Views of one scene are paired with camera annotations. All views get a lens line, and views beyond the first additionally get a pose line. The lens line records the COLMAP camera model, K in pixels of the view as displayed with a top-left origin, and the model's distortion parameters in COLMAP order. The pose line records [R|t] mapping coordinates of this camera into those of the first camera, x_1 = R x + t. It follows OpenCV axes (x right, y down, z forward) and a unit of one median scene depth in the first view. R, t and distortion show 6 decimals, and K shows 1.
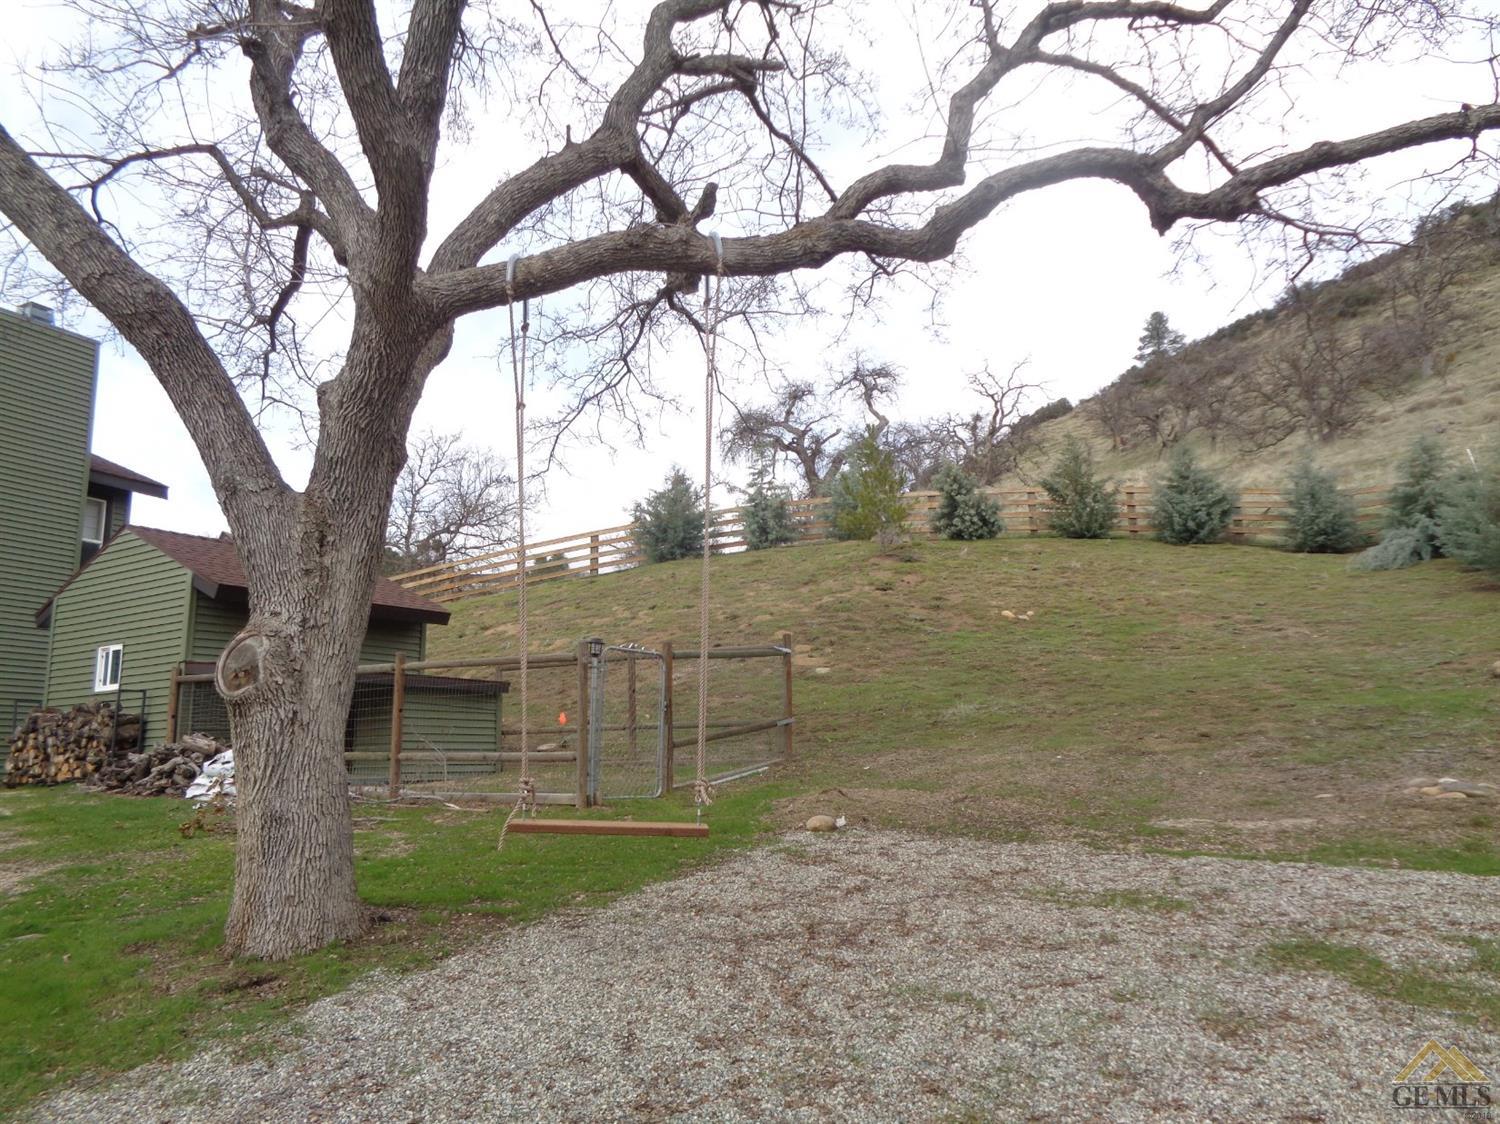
lens RADIAL K [[1141.0, 0, 749.5], [0, 1141.0, 568.5], [0, 0, 1]] dist [0.022975, 0.009585]
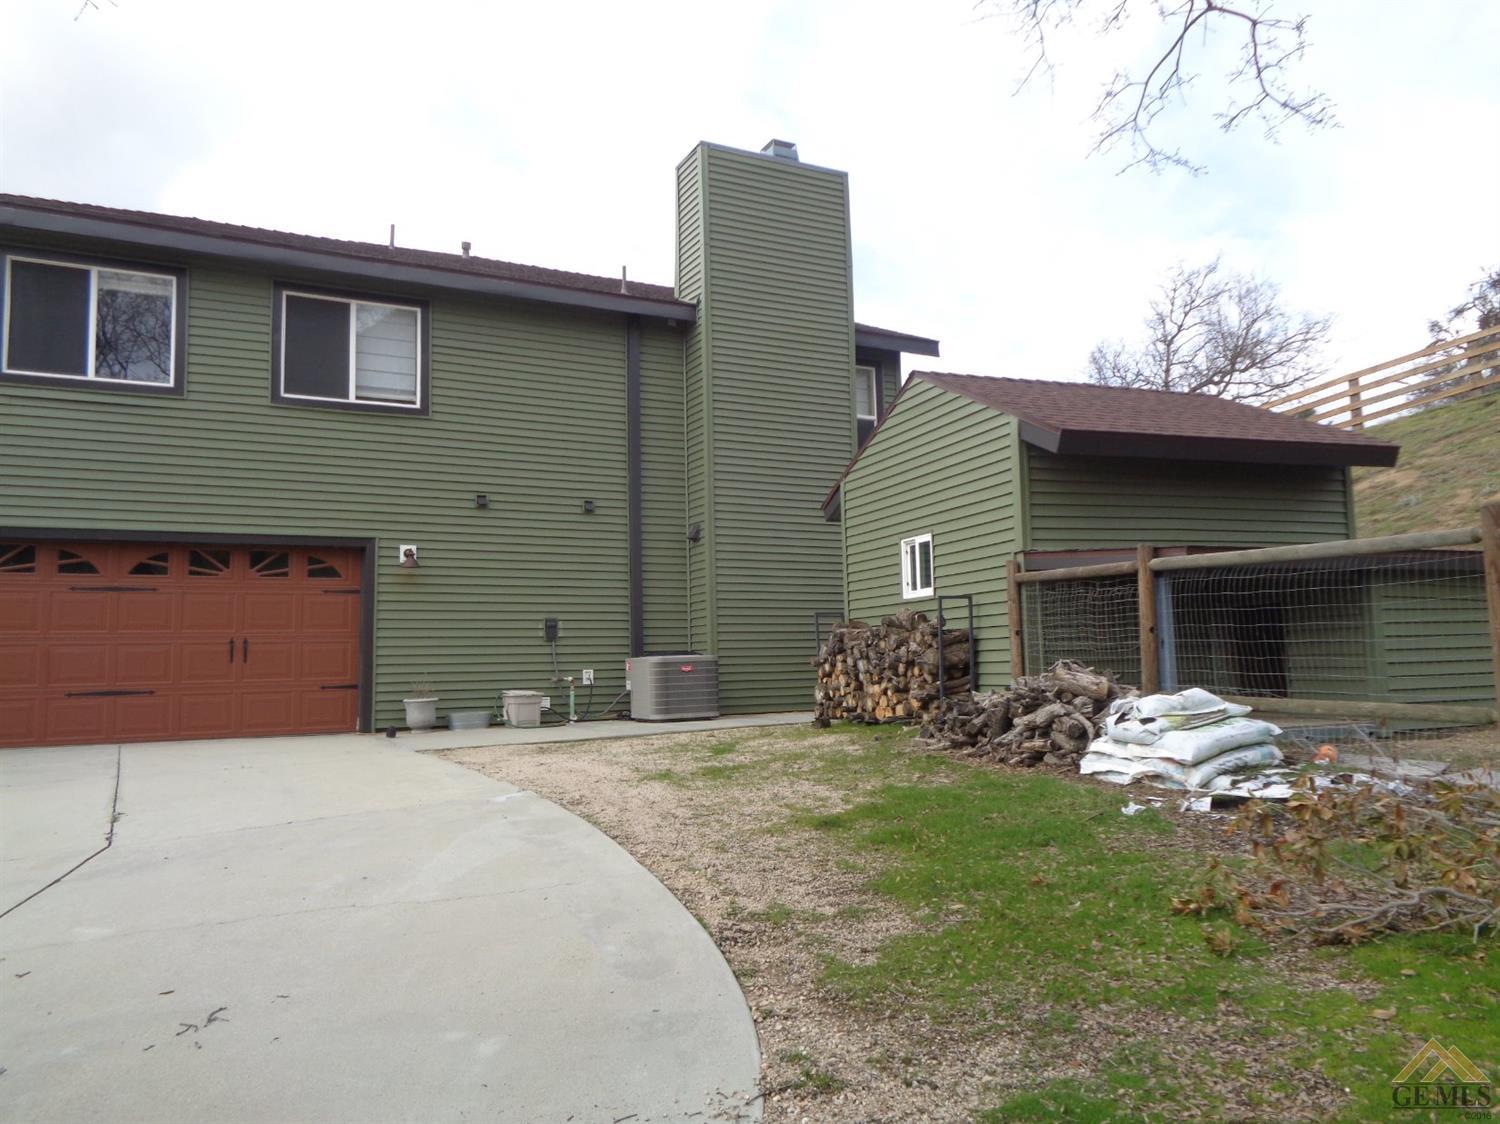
lens RADIAL K [[953.8, 0, 752.9], [0, 953.8, 565.8], [0, 0, 1]] dist [-0.001763, -0.000179]
pose [[0.820086, -0.056666, -0.569427, -0.300547], [0.113130, 0.991500, 0.064262, 0.035244], [0.560945, -0.117120, 0.819526, 0.447256]]
